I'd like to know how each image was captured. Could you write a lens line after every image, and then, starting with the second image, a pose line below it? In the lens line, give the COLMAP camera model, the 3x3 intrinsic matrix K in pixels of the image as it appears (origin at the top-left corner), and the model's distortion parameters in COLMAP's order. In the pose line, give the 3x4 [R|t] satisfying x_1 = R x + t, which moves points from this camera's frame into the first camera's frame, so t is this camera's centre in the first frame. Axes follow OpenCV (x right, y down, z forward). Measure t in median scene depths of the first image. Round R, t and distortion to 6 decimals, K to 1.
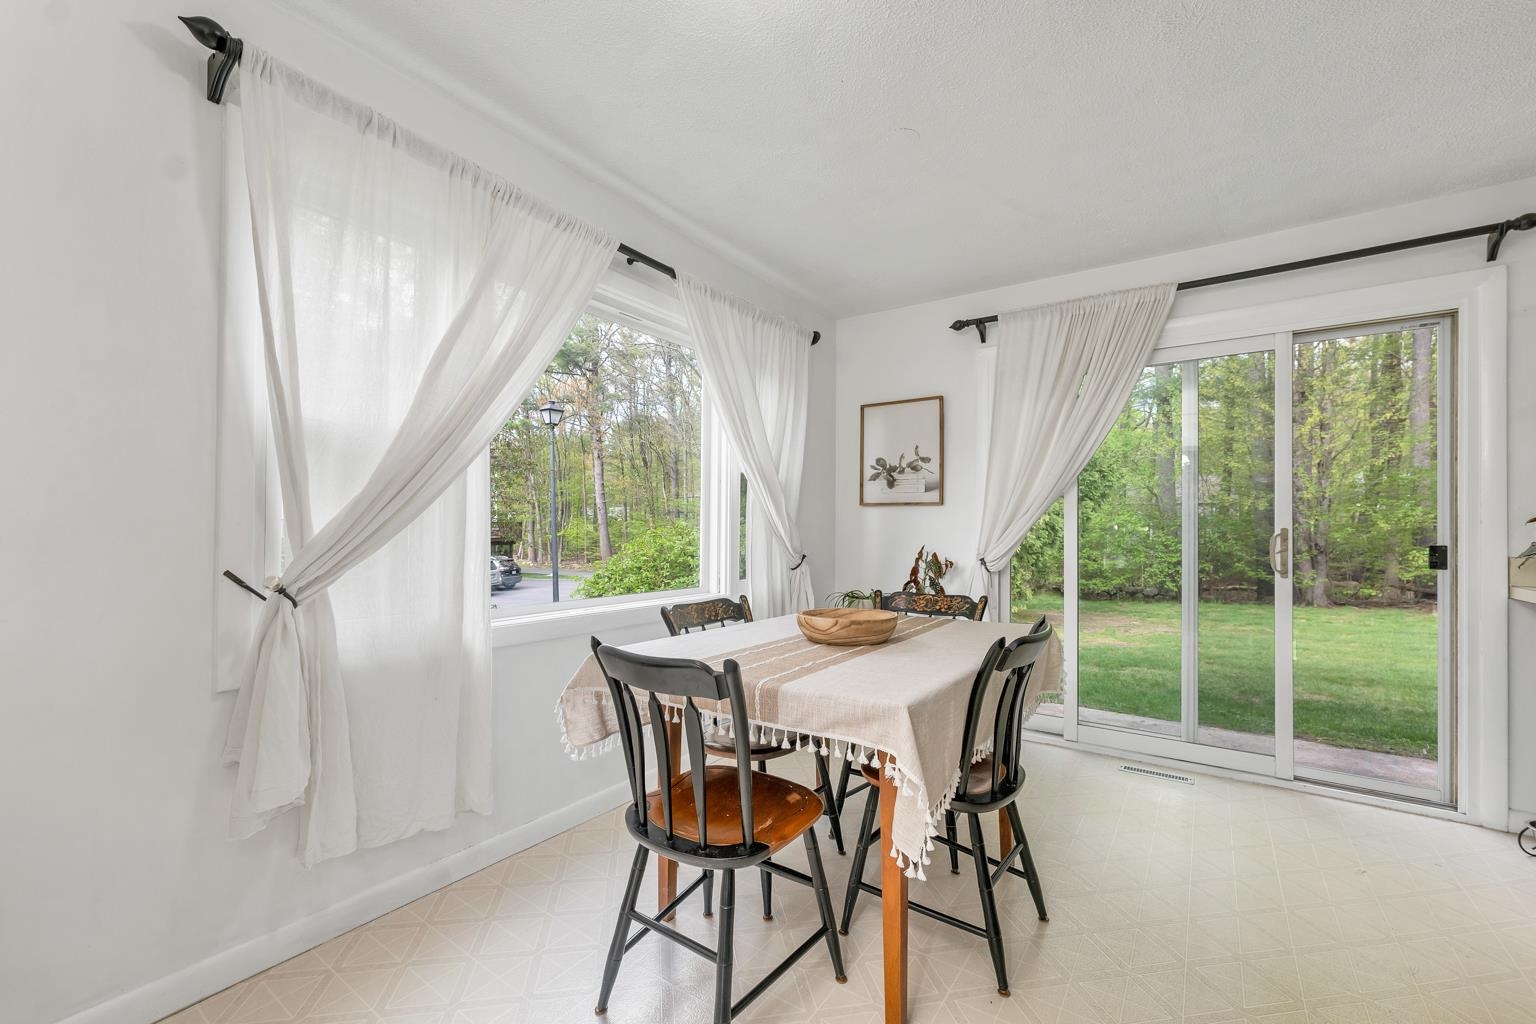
lens RADIAL K [[636.3, 0, 764.2], [0, 636.3, 521.9], [0, 0, 1]] dist [0.001607, -0.000071]
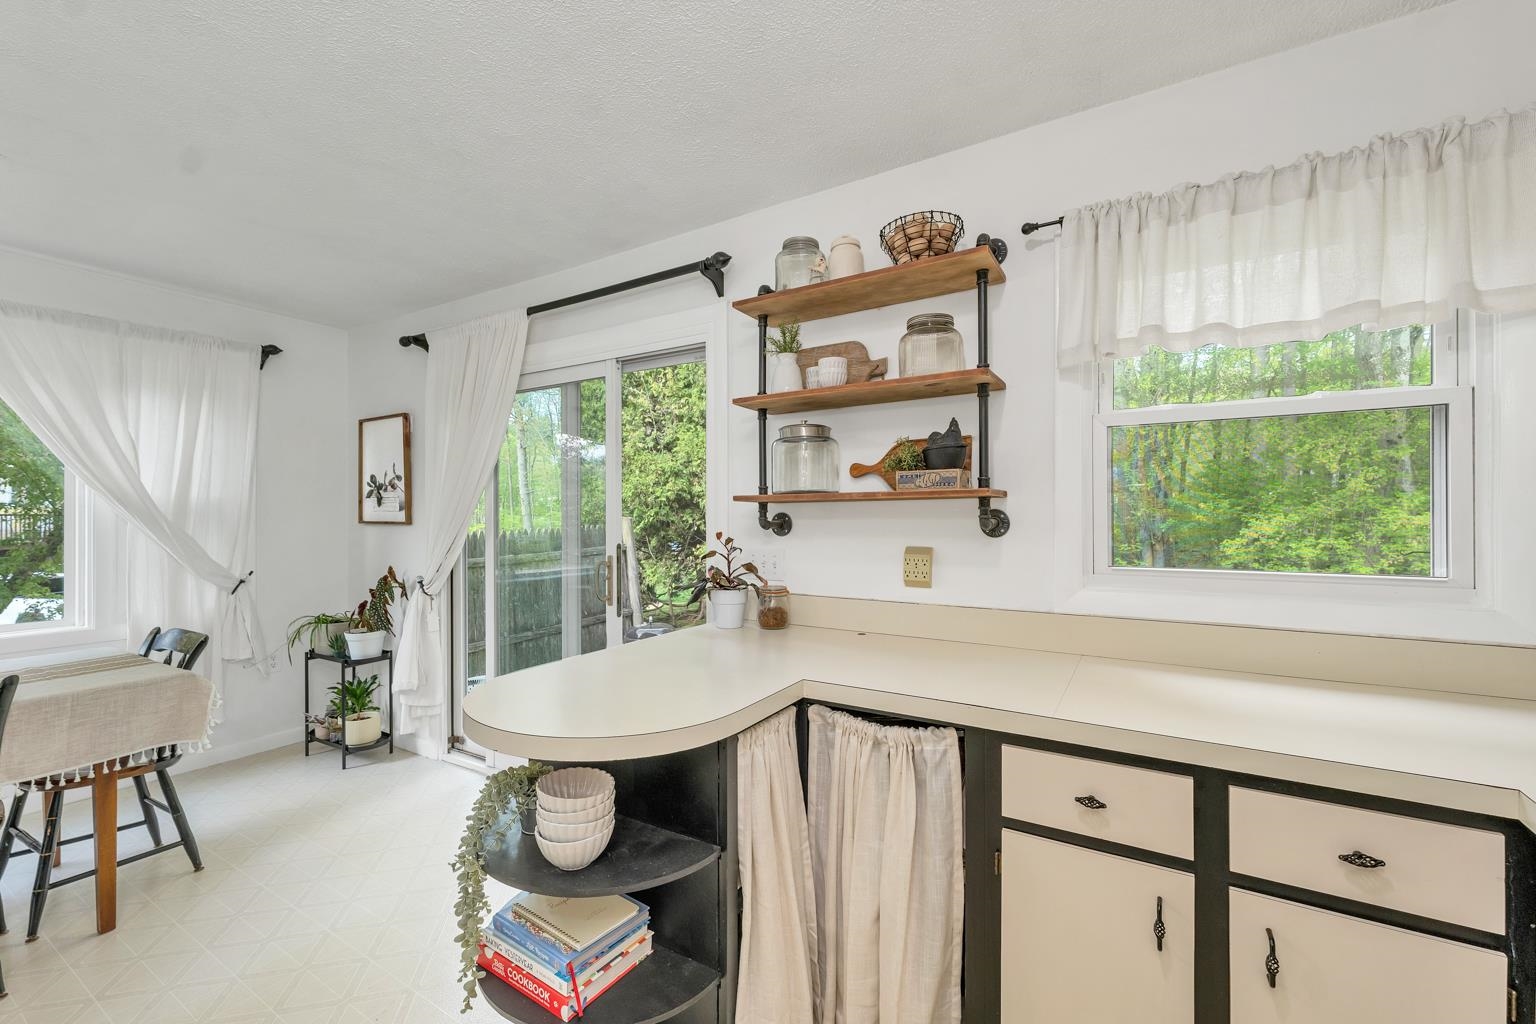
lens RADIAL K [[636.3, 0, 764.2], [0, 636.3, 521.9], [0, 0, 1]] dist [0.001607, -0.000071]
pose [[0.998711, 0.001153, 0.050740, 0.754628], [-0.001783, 0.999922, 0.012385, -0.042811], [-0.050722, -0.012459, 0.998635, -0.006961]]
